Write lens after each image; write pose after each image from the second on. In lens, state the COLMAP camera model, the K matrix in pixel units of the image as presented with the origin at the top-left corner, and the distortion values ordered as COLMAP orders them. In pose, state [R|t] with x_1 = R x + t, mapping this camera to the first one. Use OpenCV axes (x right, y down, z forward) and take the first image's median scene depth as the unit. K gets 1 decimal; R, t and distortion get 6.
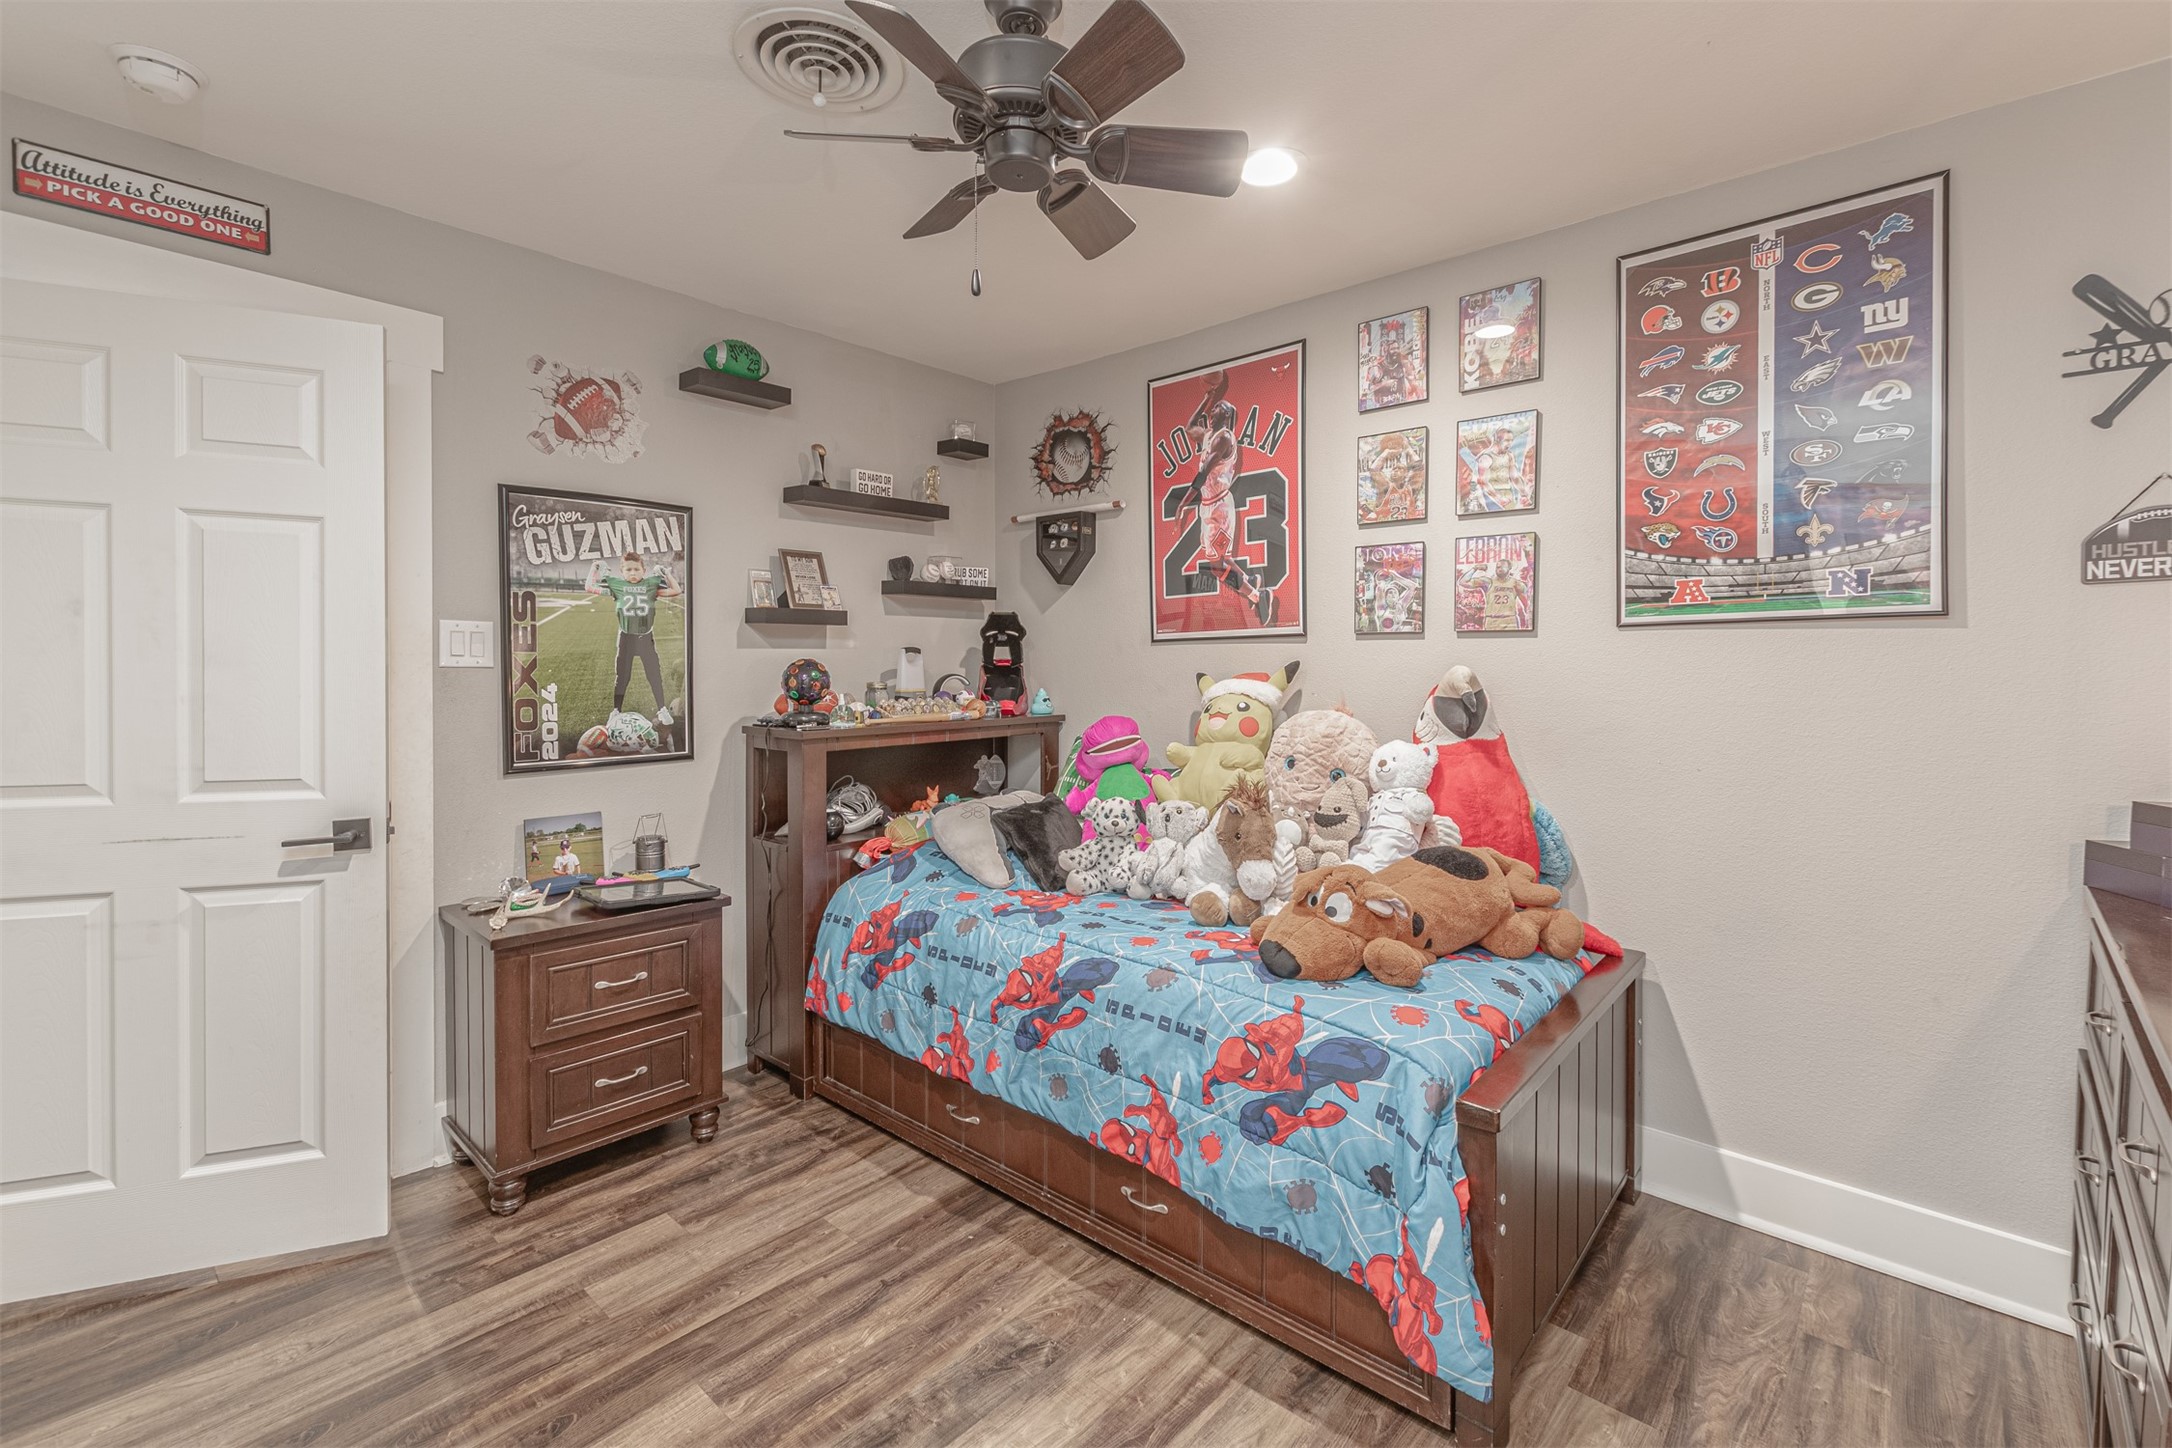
lens RADIAL K [[952.3, 0, 1084.6], [0, 952.3, 688.7], [0, 0, 1]] dist [0.006955, 0.000067]
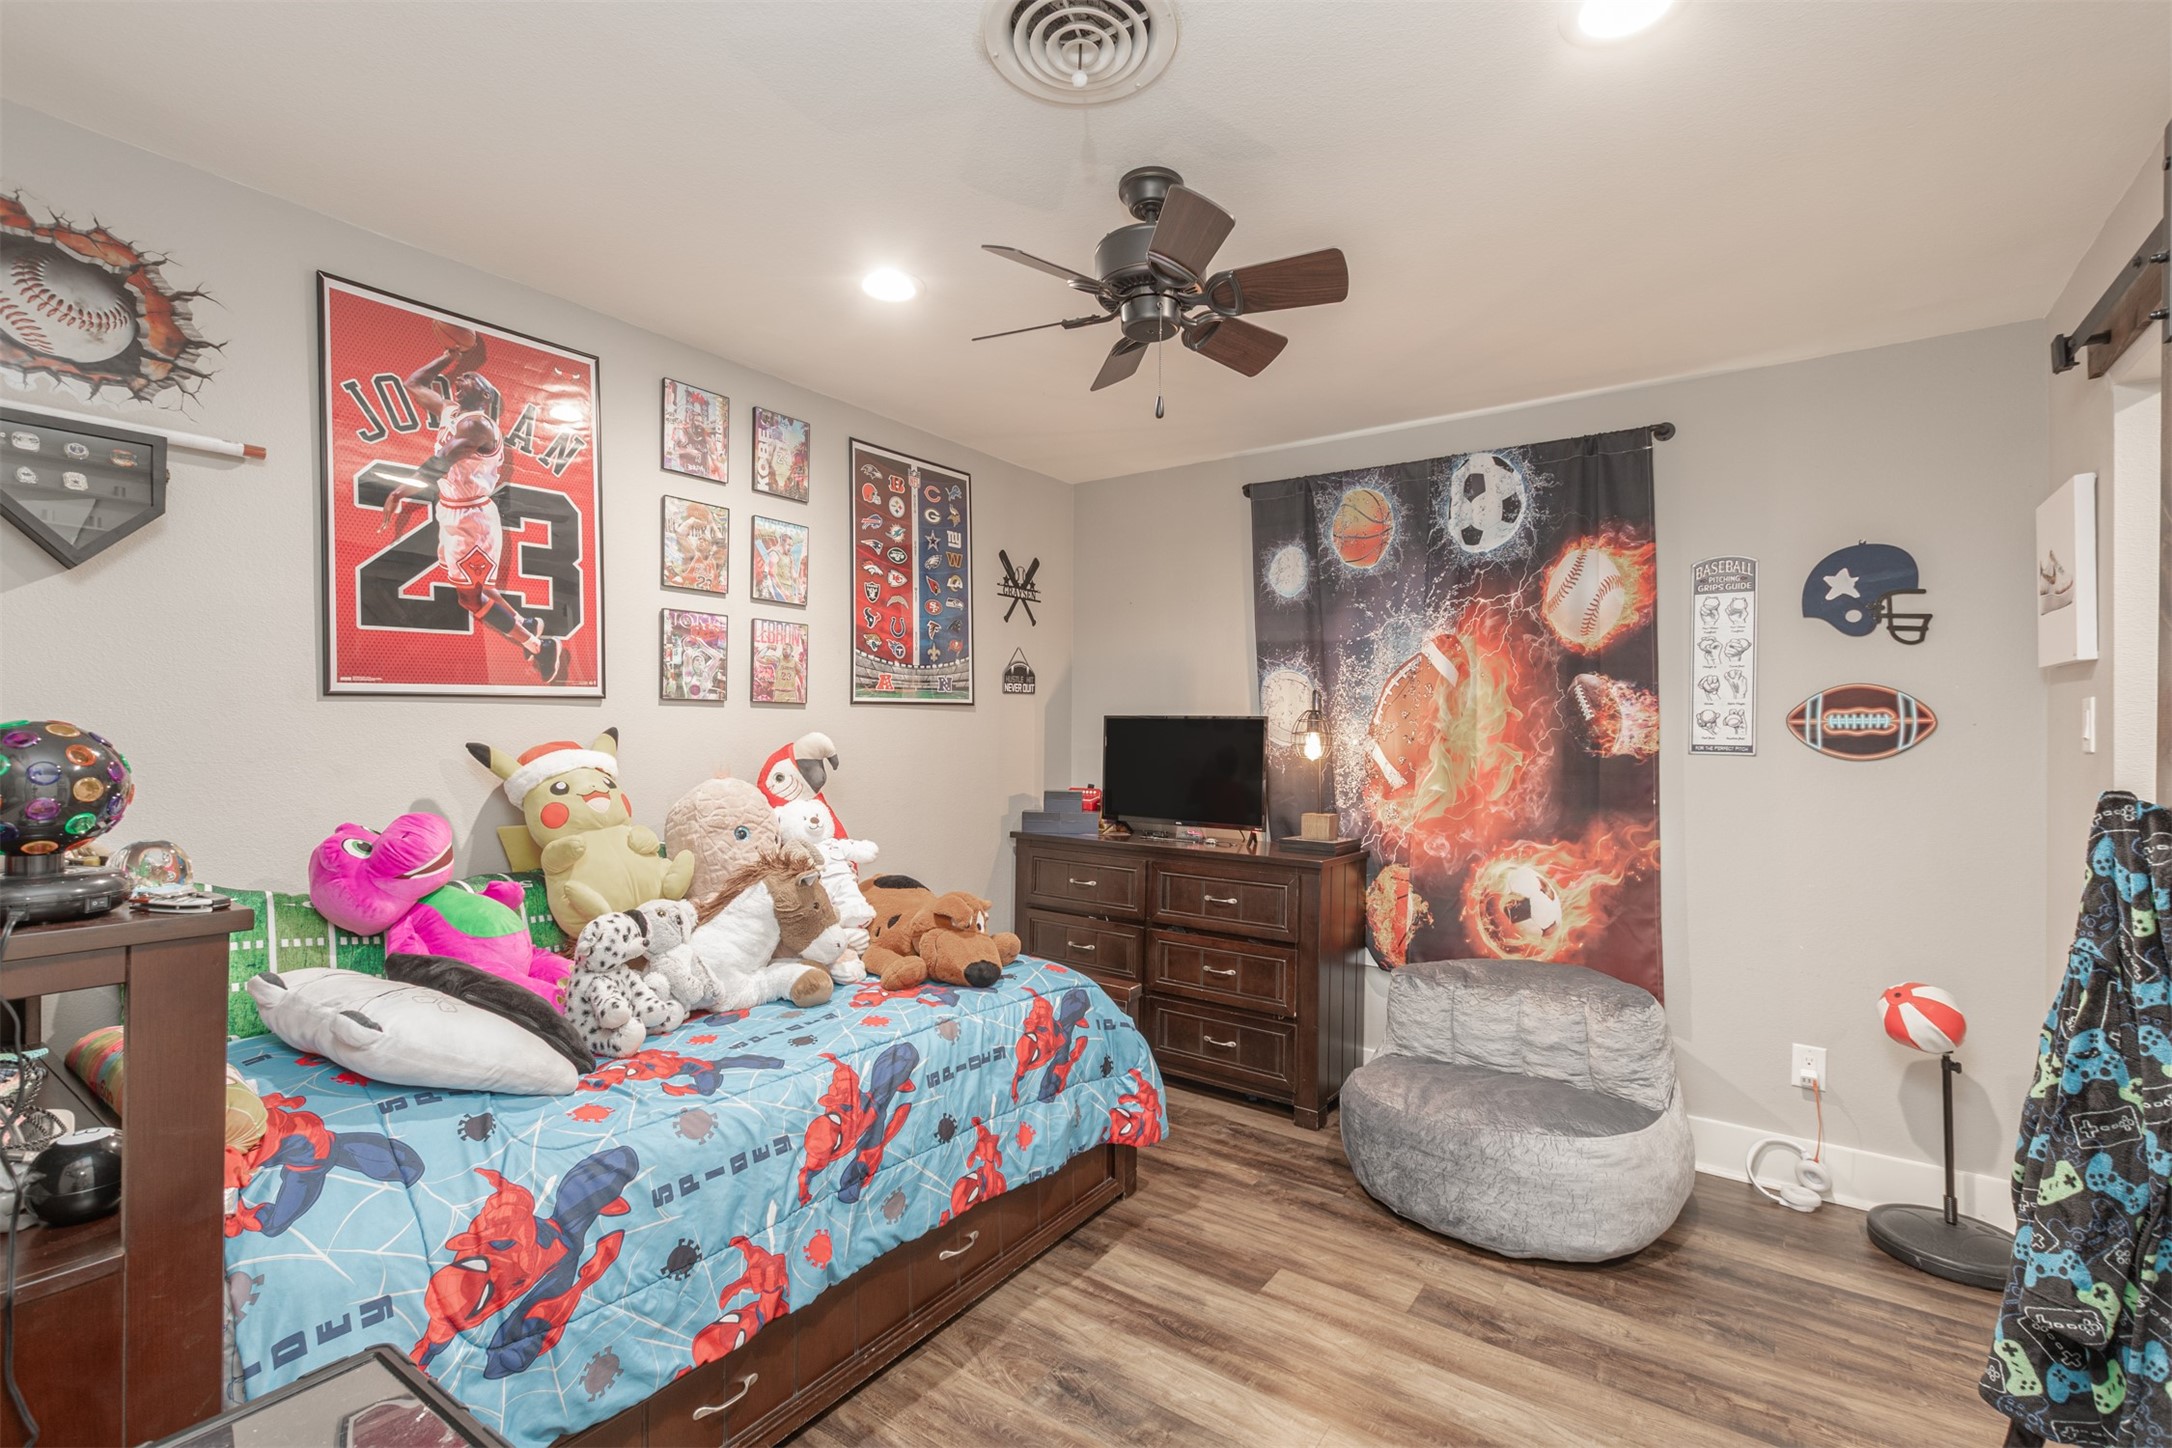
lens RADIAL K [[952.3, 0, 1084.6], [0, 952.3, 720.8], [0, 0, 1]] dist [0.006955, 0.000067]
pose [[-0.107556, 0.007700, 0.994169, -0.772845], [0.022440, 0.999734, -0.005315, -0.023461], [-0.993946, 0.021737, -0.107700, 0.748185]]
